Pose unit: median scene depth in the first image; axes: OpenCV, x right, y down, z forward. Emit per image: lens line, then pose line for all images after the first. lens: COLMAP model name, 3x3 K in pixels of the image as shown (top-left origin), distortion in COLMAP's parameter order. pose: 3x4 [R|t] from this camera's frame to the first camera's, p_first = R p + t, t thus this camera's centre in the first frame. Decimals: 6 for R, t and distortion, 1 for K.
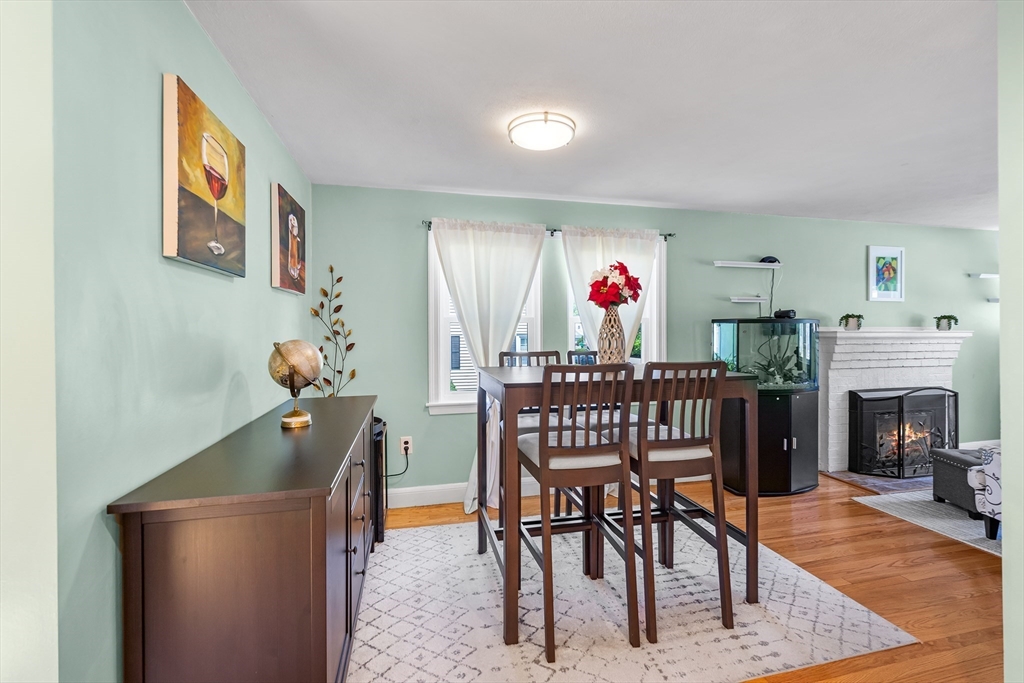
lens RADIAL K [[439.4, 0, 512.0], [0, 439.4, 341.5], [0, 0, 1]] dist [-0.002836, -0.000442]
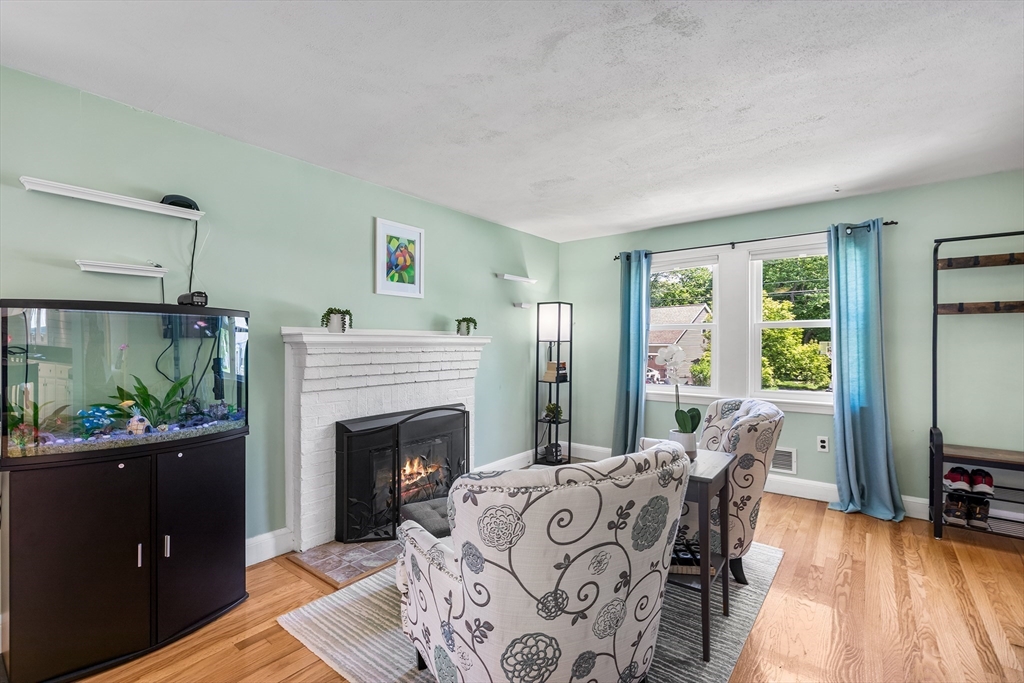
lens RADIAL K [[460.1, 0, 512.0], [0, 460.1, 341.5], [0, 0, 1]] dist [0.000019, 0.000143]
pose [[0.776001, 0.010501, 0.630644, 0.533862], [-0.002119, 0.999899, -0.014042, -0.002219], [-0.630728, 0.009561, 0.775945, 0.277967]]
